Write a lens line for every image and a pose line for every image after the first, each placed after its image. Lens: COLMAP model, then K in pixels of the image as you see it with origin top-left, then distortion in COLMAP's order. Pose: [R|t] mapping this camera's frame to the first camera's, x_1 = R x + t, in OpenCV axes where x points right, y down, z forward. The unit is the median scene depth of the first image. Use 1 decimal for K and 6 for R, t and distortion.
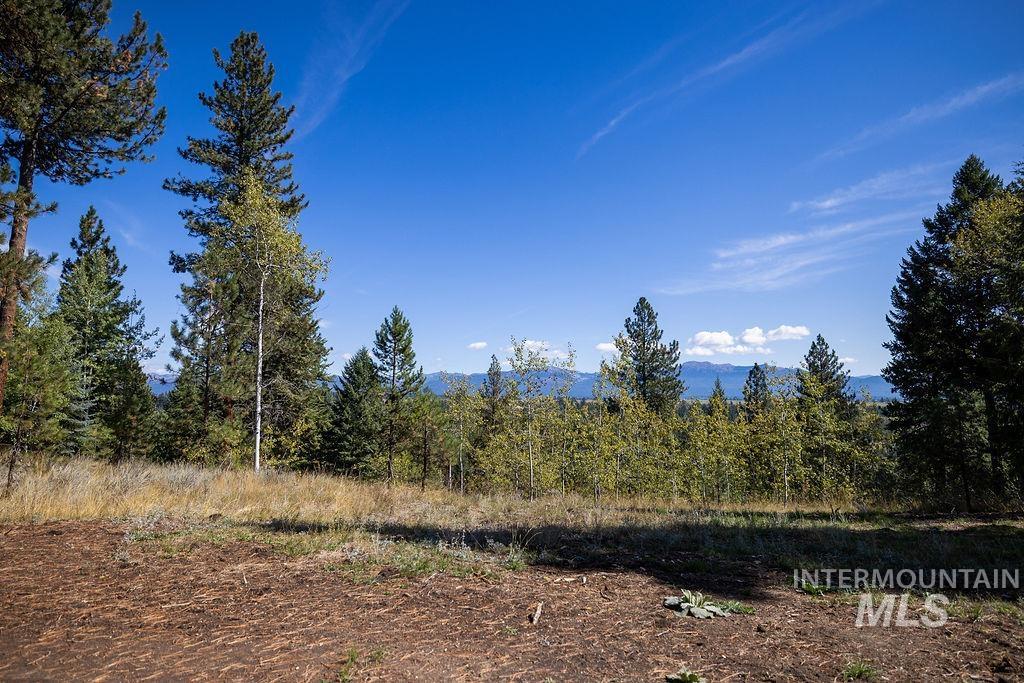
lens RADIAL K [[611.9, 0, 507.1], [0, 611.9, 345.1], [0, 0, 1]] dist [0.002758, 0.000872]
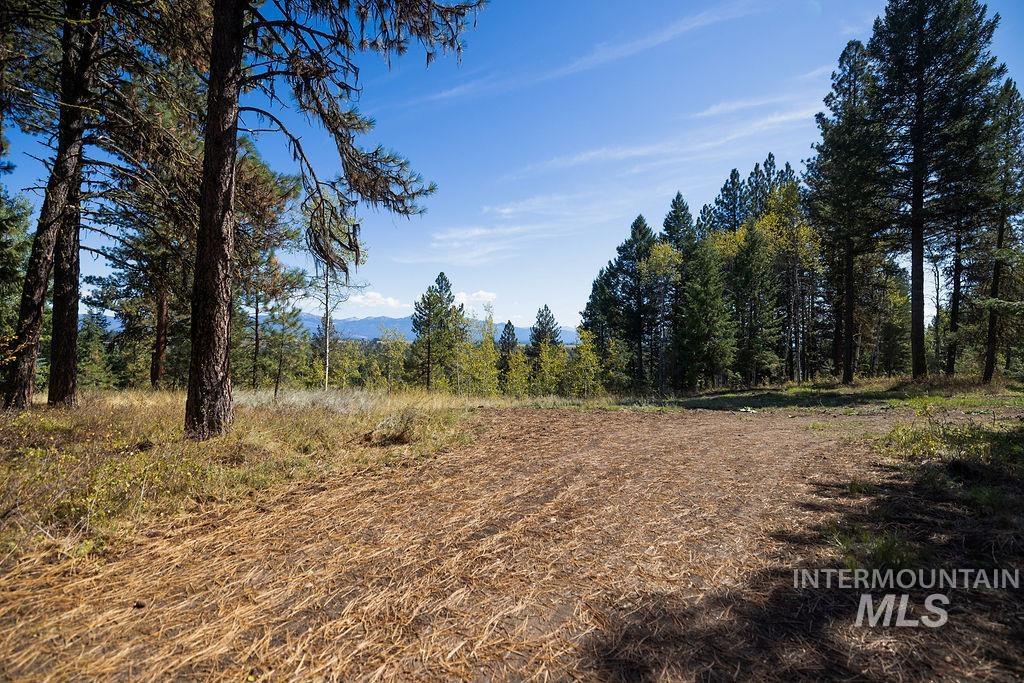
lens RADIAL K [[454.9, 0, 507.5], [0, 454.9, 343.9], [0, 0, 1]] dist [-0.001553, 0.000920]
pose [[0.877013, 0.008077, 0.480399, -0.339448], [-0.054486, 0.995081, 0.082739, -0.013895], [-0.477368, -0.098738, 0.873139, -0.070920]]
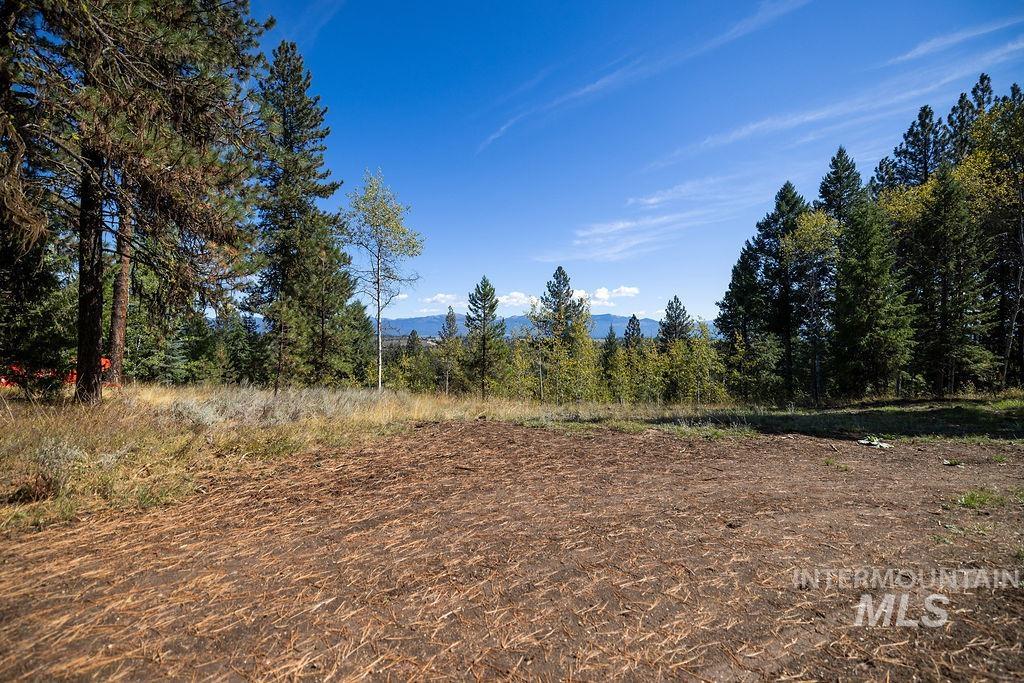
lens RADIAL K [[454.9, 0, 507.6], [0, 454.9, 339.6], [0, 0, 1]] dist [-0.001553, 0.000920]
pose [[0.982700, 0.000124, 0.185204, -0.191970], [-0.017185, 0.995747, 0.090516, -0.007128], [-0.184405, -0.092133, 0.978523, -0.032931]]
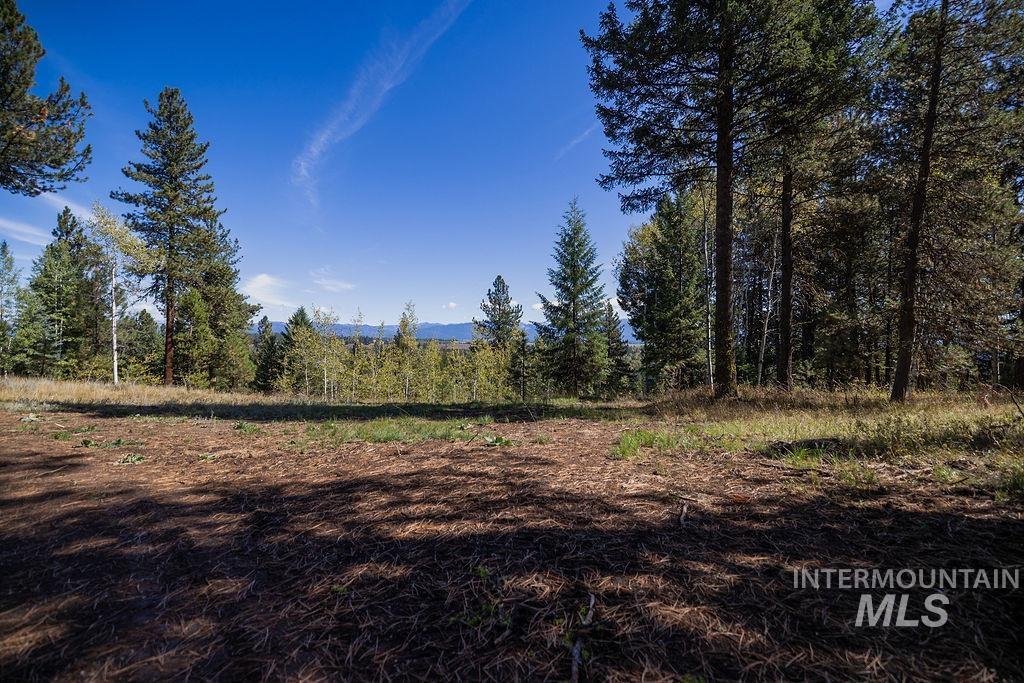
lens RADIAL K [[430.5, 0, 513.8], [0, 430.5, 343.8], [0, 0, 1]] dist [0.006120, -0.000721]
pose [[0.996357, 0.006359, 0.085043, 0.357167], [-0.014253, 0.995607, 0.092544, -0.018510], [-0.084081, -0.093419, 0.992070, -0.163784]]
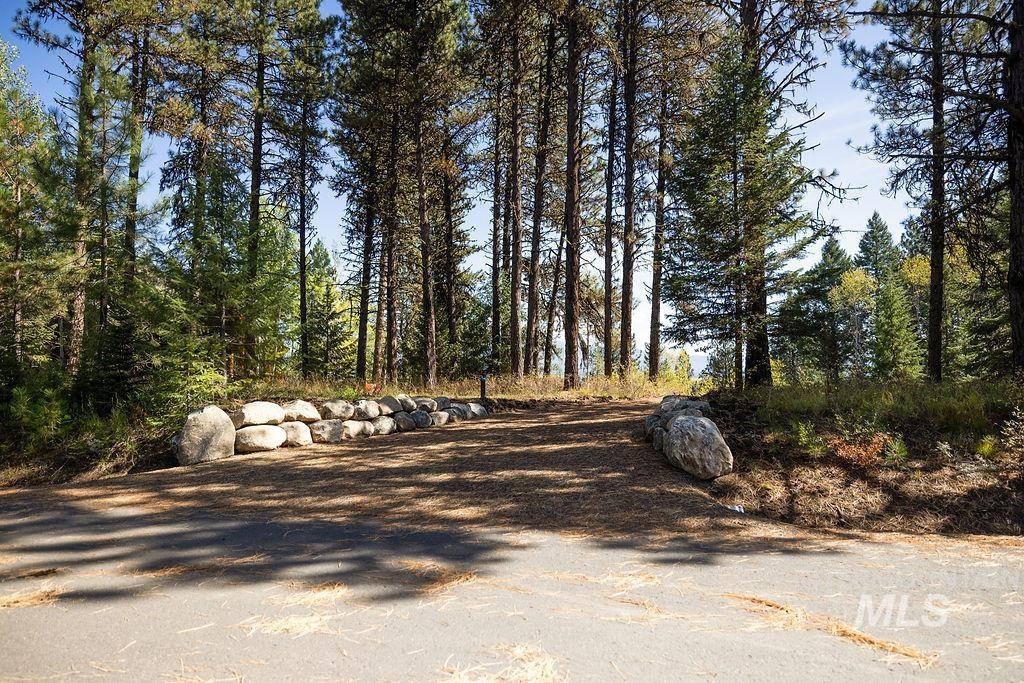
lens RADIAL K [[611.4, 0, 504.1], [0, 611.4, 339.8], [0, 0, 1]] dist [0.013725, 0.000289]
pose [[0.967164, 0.016726, 0.253604, -0.786949], [-0.024969, 0.999258, 0.029321, -0.051244], [-0.252925, -0.034691, 0.966864, -0.632048]]
